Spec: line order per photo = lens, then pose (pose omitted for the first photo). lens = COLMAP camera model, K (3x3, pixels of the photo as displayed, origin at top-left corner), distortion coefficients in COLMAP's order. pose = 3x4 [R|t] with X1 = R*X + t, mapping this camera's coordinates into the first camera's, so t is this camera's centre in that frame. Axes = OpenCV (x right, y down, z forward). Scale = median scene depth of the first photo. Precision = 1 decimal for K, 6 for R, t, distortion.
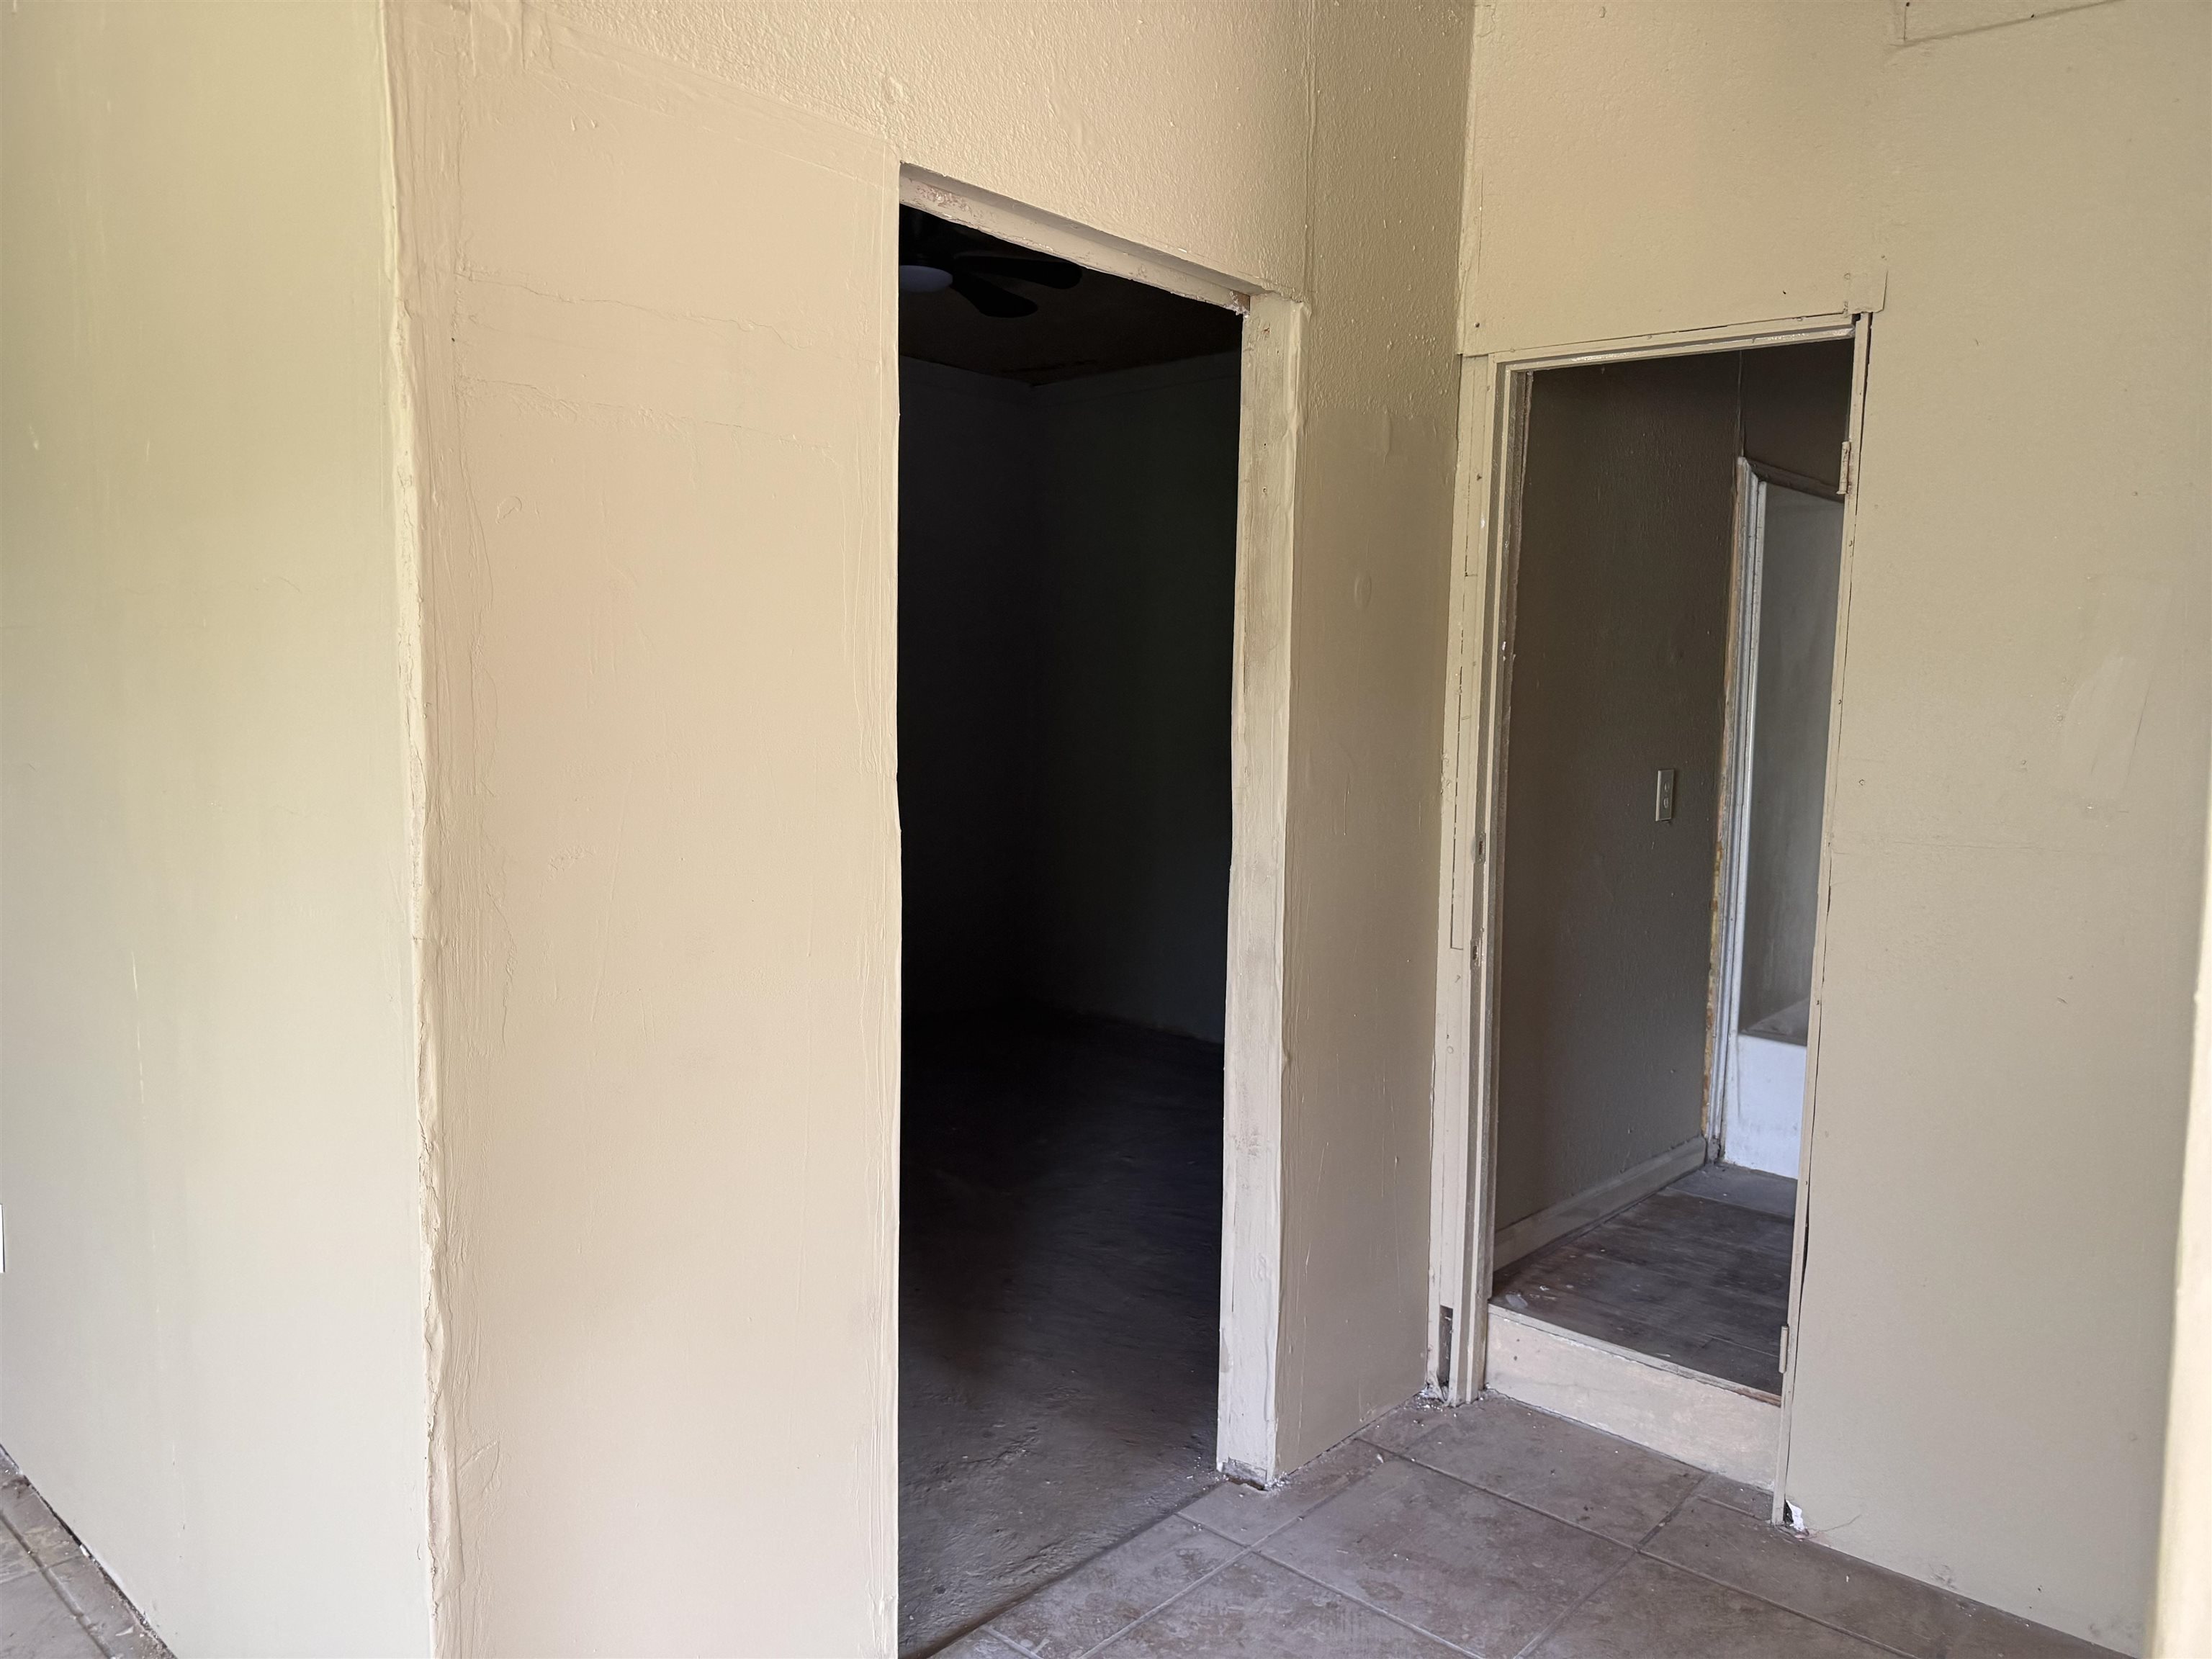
lens RADIAL K [[1575.0, 0, 1098.1], [0, 1575.0, 837.4], [0, 0, 1]] dist [0.057347, -0.073550]
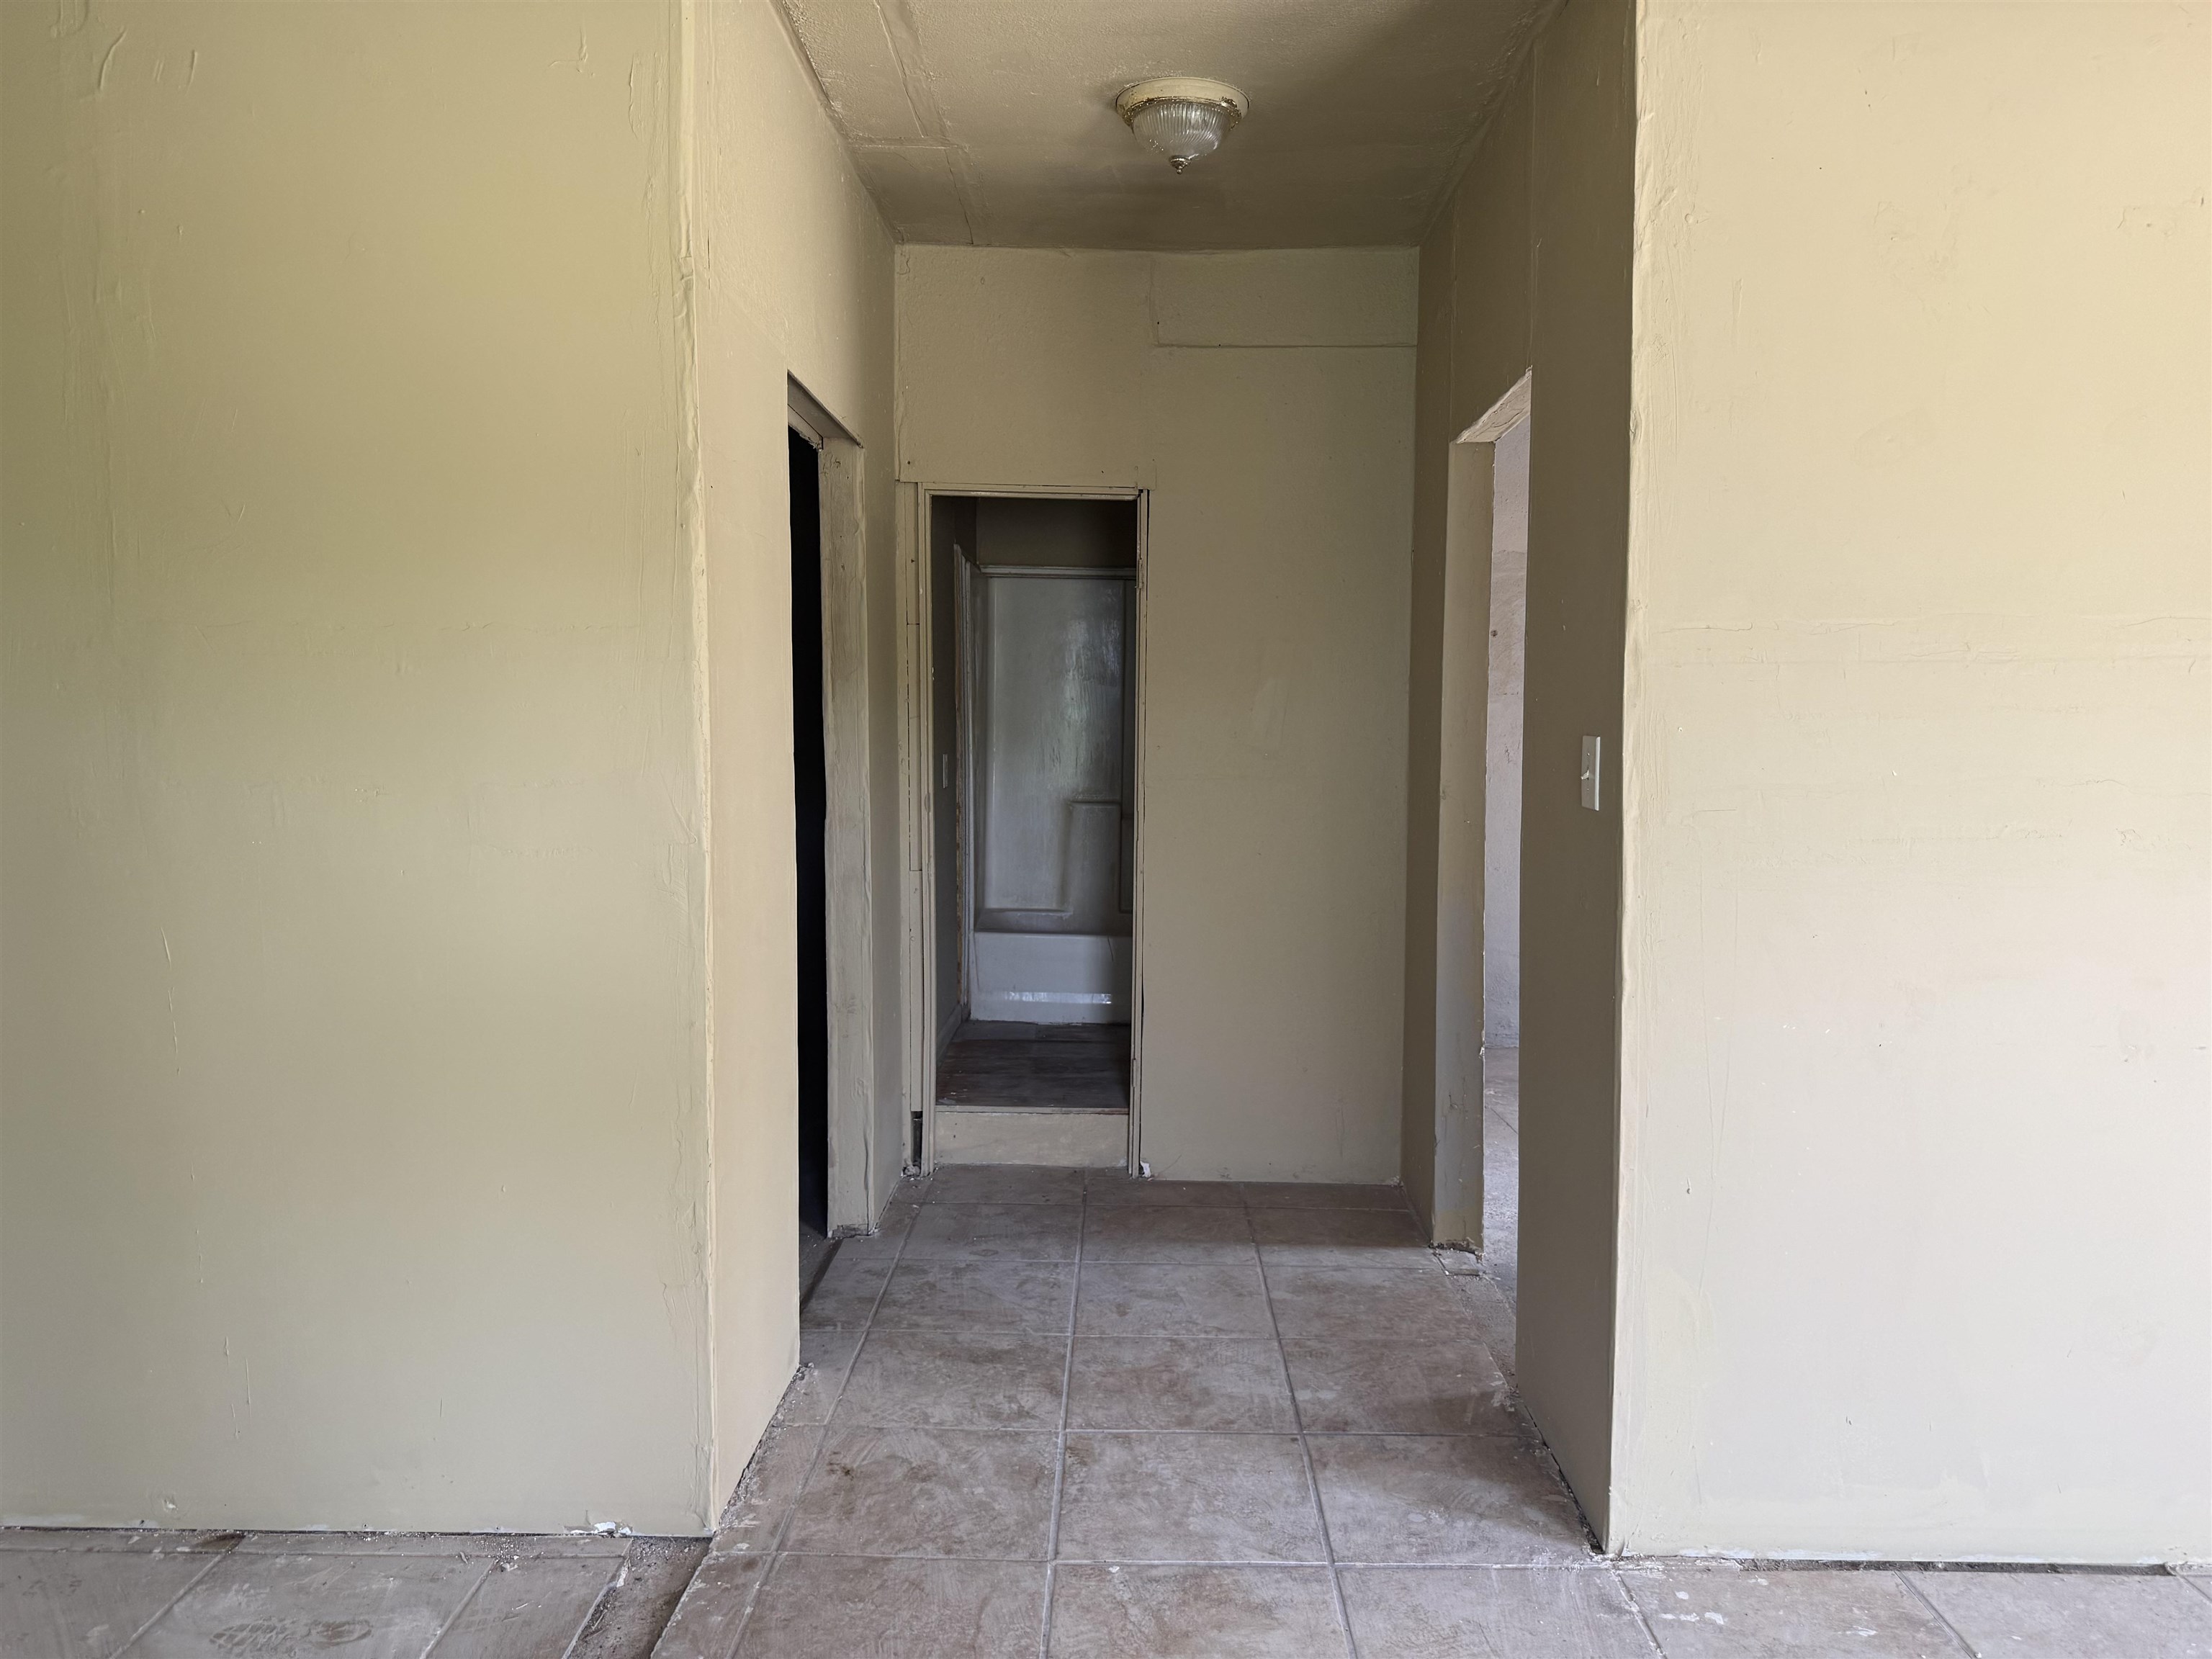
lens RADIAL K [[1575.0, 0, 1098.1], [0, 1575.0, 837.4], [0, 0, 1]] dist [0.057347, -0.073550]
pose [[0.750855, -0.065168, 0.657244, -0.715138], [0.071865, 0.997273, 0.016782, 0.029837], [-0.656545, 0.034632, 0.753491, -0.284368]]
